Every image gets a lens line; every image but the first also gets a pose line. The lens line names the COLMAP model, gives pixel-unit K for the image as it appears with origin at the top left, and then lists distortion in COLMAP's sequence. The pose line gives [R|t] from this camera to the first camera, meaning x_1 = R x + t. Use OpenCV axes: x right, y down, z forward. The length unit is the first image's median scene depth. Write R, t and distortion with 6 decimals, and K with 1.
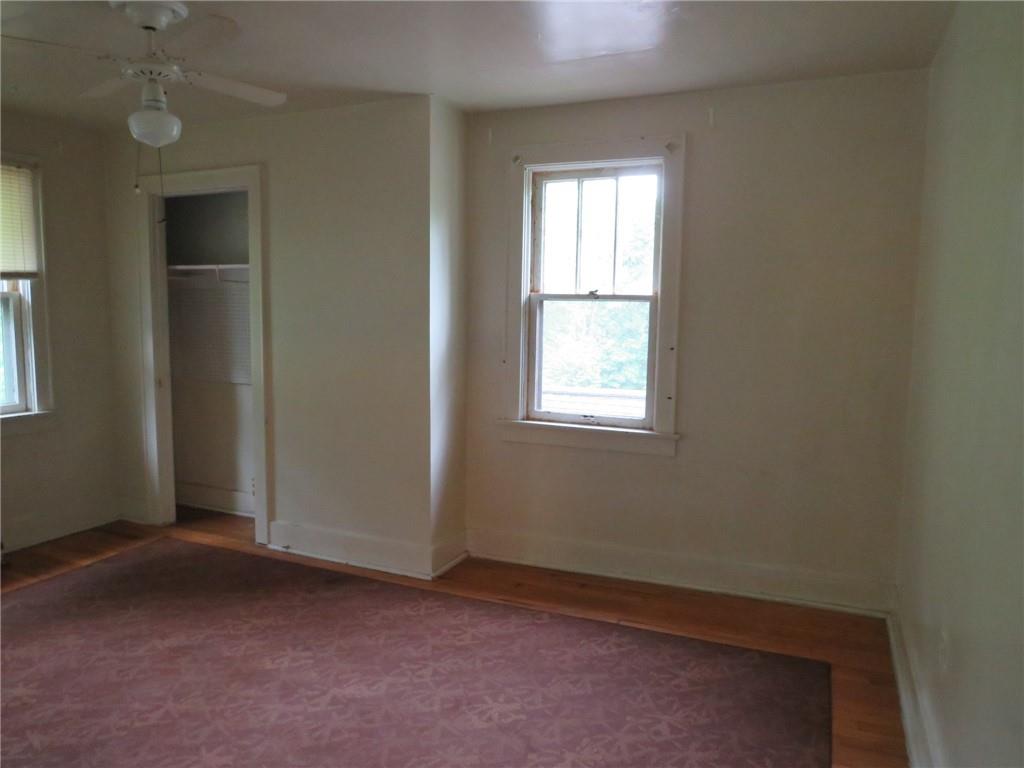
lens RADIAL K [[730.0, 0, 508.0], [0, 730.0, 378.2], [0, 0, 1]] dist [-0.023573, -0.004938]
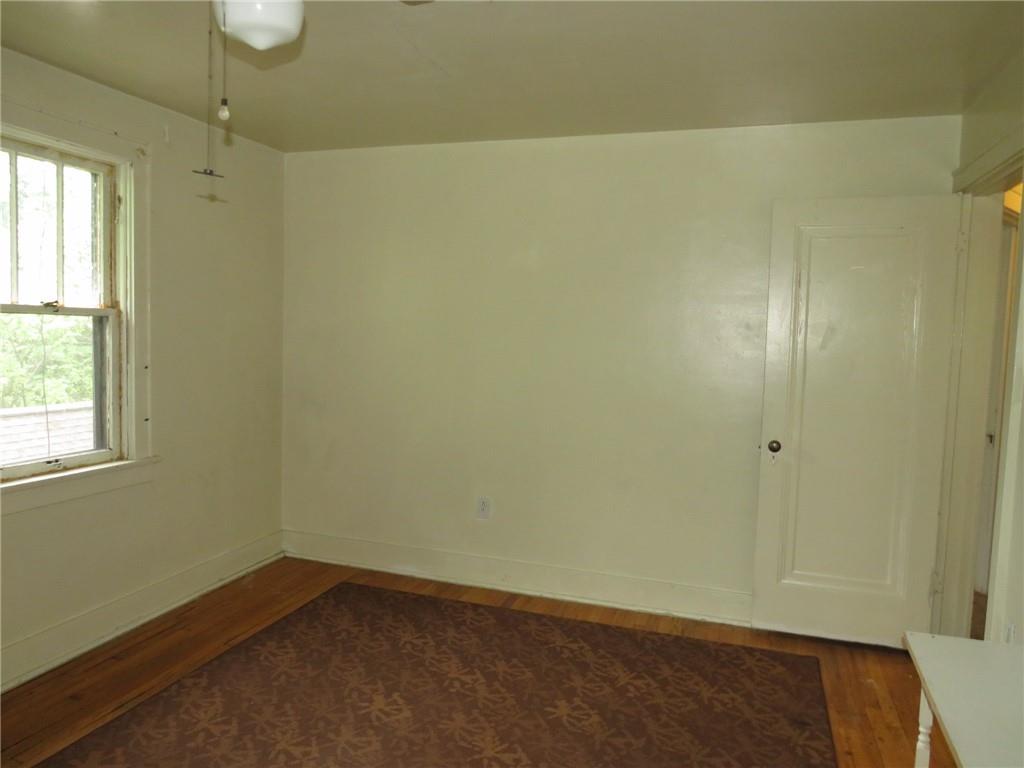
lens RADIAL K [[730.0, 0, 511.3], [0, 730.0, 385.3], [0, 0, 1]] dist [-0.023573, -0.004938]
pose [[-0.096690, -0.089734, 0.991261, -0.889284], [0.067960, 0.993008, 0.096521, -0.089396], [-0.992992, 0.076698, -0.089915, 0.733281]]
